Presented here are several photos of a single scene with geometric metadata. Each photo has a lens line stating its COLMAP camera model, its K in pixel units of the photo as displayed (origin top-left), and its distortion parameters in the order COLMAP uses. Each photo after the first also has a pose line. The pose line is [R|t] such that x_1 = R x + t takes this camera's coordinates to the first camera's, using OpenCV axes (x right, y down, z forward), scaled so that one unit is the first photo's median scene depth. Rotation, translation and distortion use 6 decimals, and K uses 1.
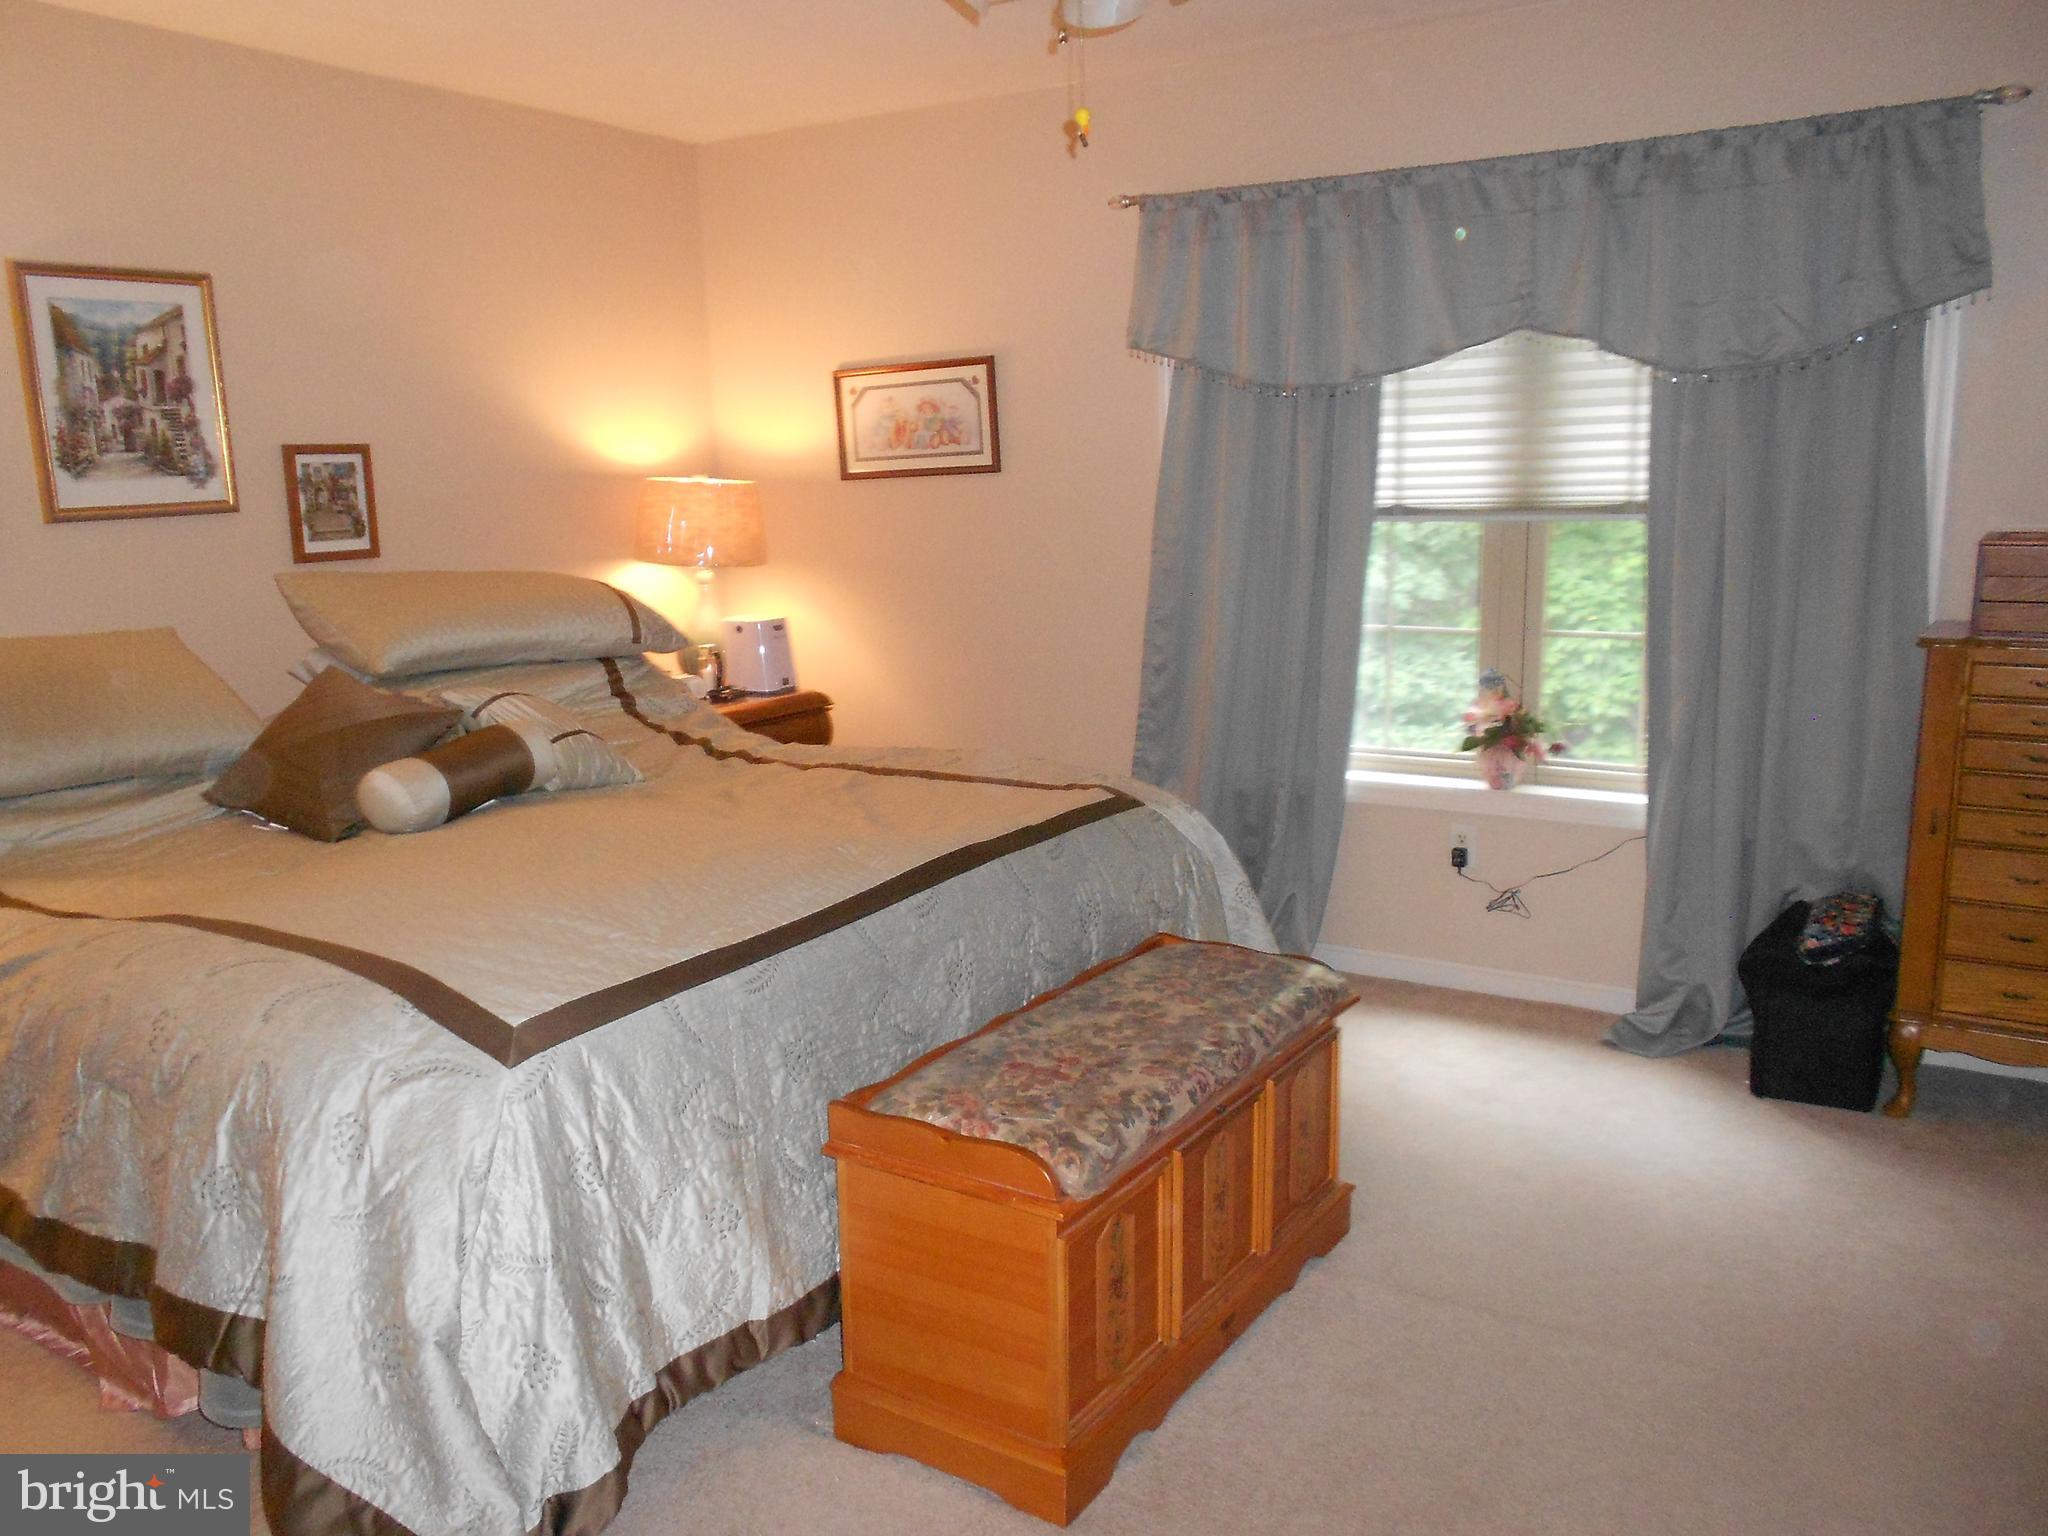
lens RADIAL K [[1529.0, 0, 1005.0], [0, 1529.0, 775.1], [0, 0, 1]] dist [-0.003333, 0.003317]
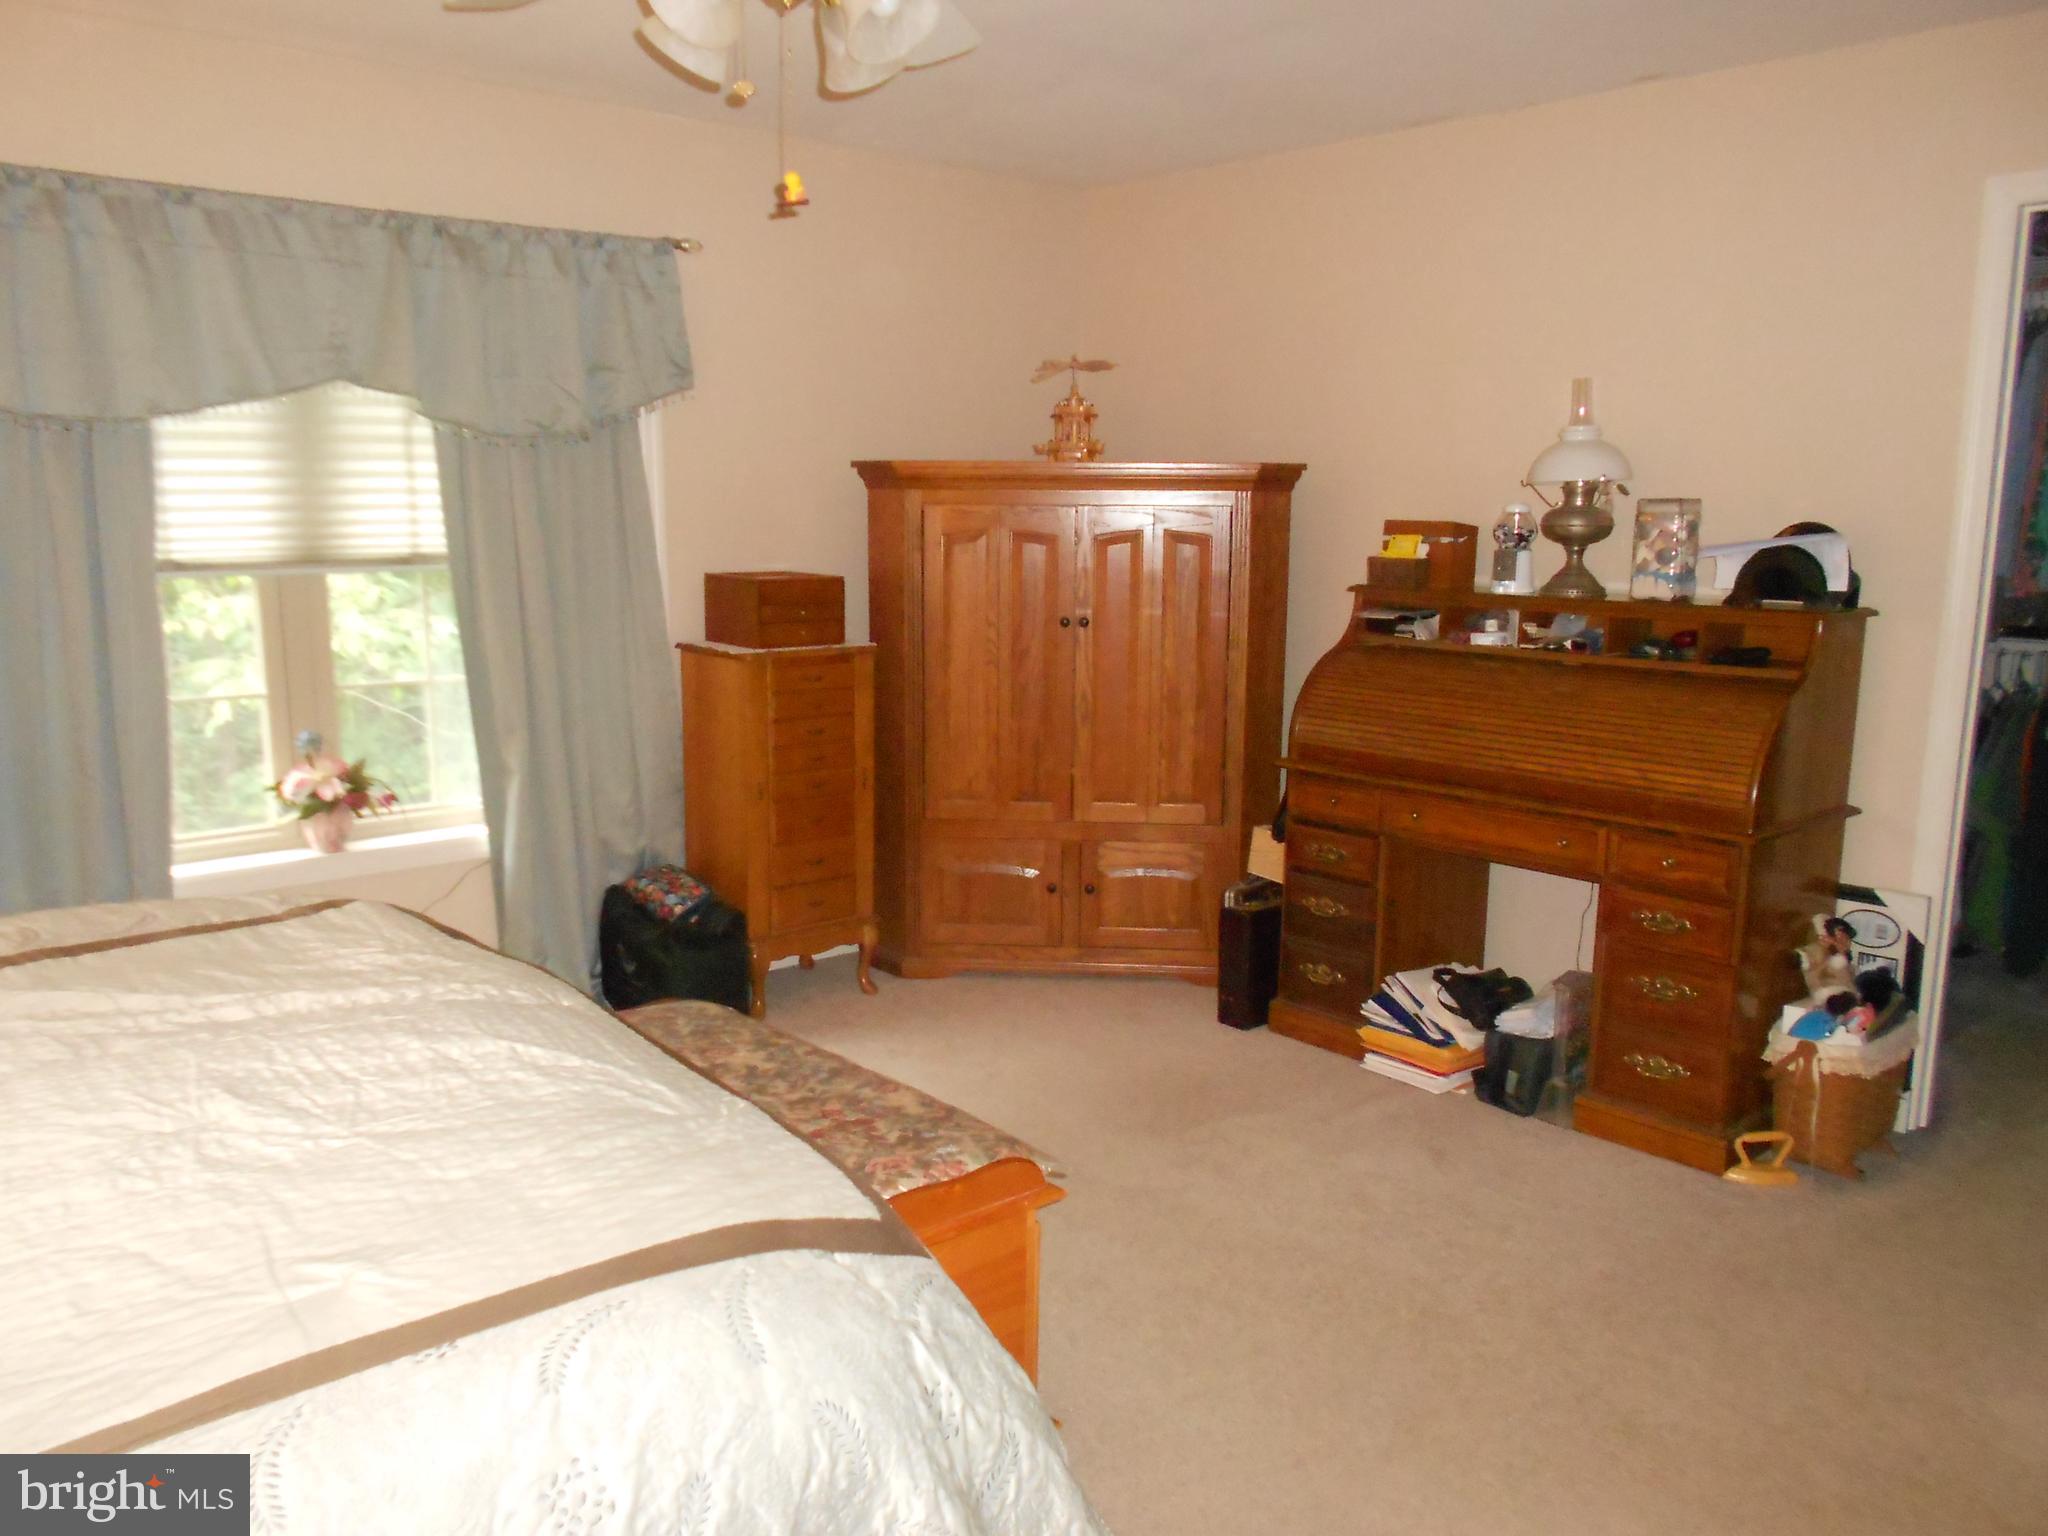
lens RADIAL K [[1529.0, 0, 1005.0], [0, 1529.0, 775.1], [0, 0, 1]] dist [-0.003333, 0.003317]
pose [[0.326565, -0.145780, 0.933865, -0.469970], [0.171892, 0.980718, 0.092984, -0.059817], [-0.929413, 0.130158, 0.345327, 0.292143]]
